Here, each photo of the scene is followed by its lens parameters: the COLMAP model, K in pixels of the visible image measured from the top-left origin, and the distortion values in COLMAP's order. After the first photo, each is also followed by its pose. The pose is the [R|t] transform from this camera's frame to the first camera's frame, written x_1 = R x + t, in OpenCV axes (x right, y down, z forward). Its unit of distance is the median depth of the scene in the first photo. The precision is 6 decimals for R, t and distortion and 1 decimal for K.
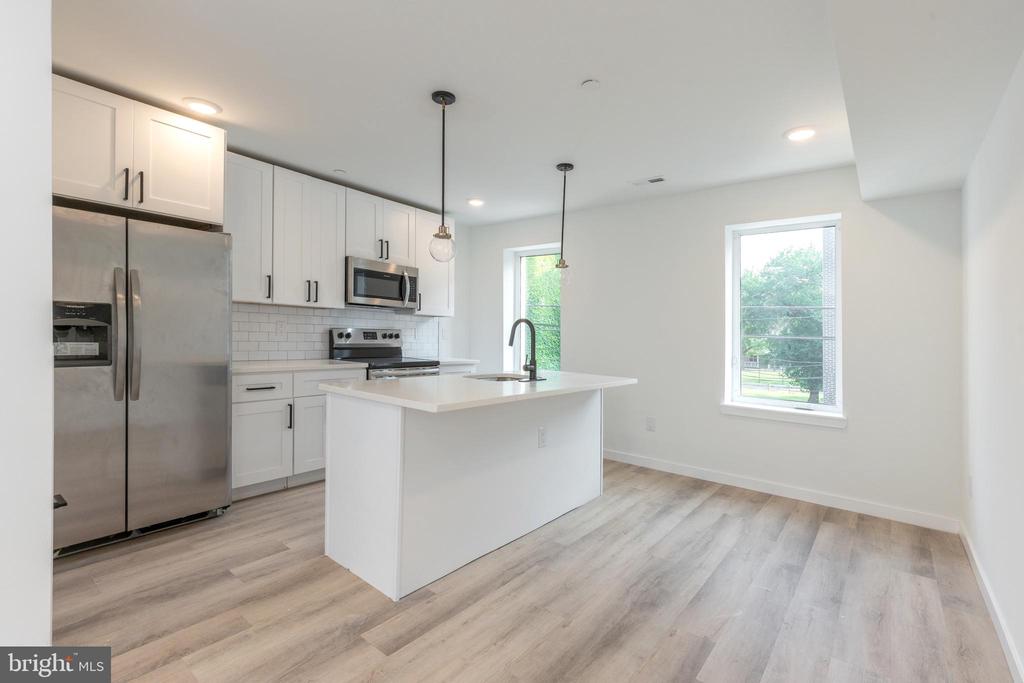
lens RADIAL K [[469.8, 0, 515.7], [0, 469.8, 324.4], [0, 0, 1]] dist [0.002305, 0.000276]
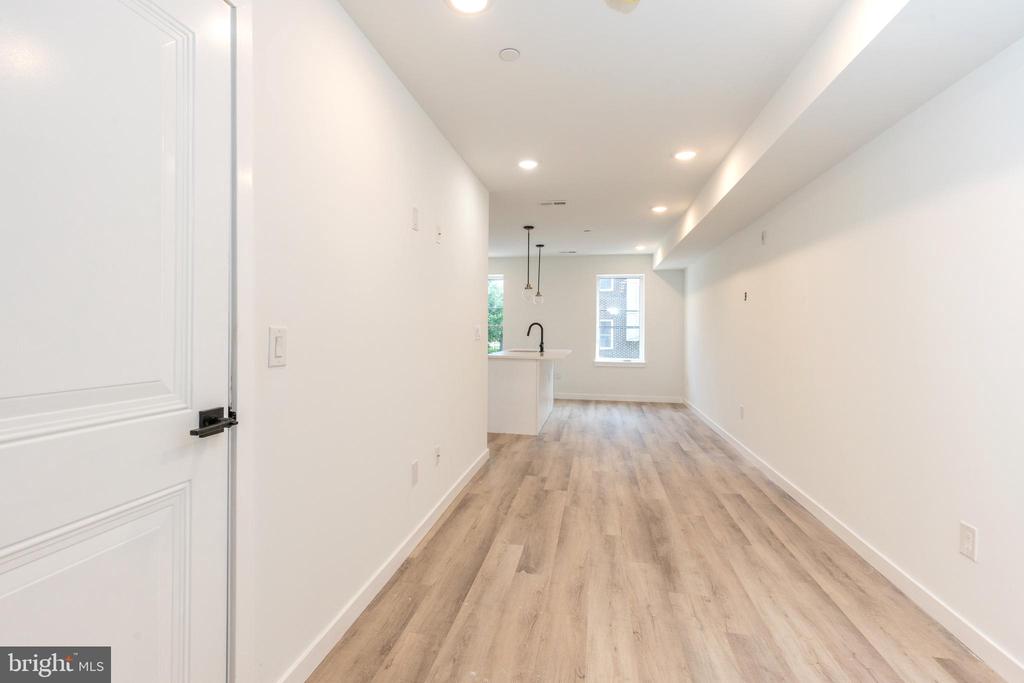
lens RADIAL K [[463.4, 0, 512.9], [0, 463.4, 334.9], [0, 0, 1]] dist [0.000123, 0.000214]
pose [[0.881085, -0.029811, 0.472018, -1.077468], [0.009811, 0.998949, 0.044776, -0.052168], [-0.472857, -0.034820, 0.880451, -0.793693]]
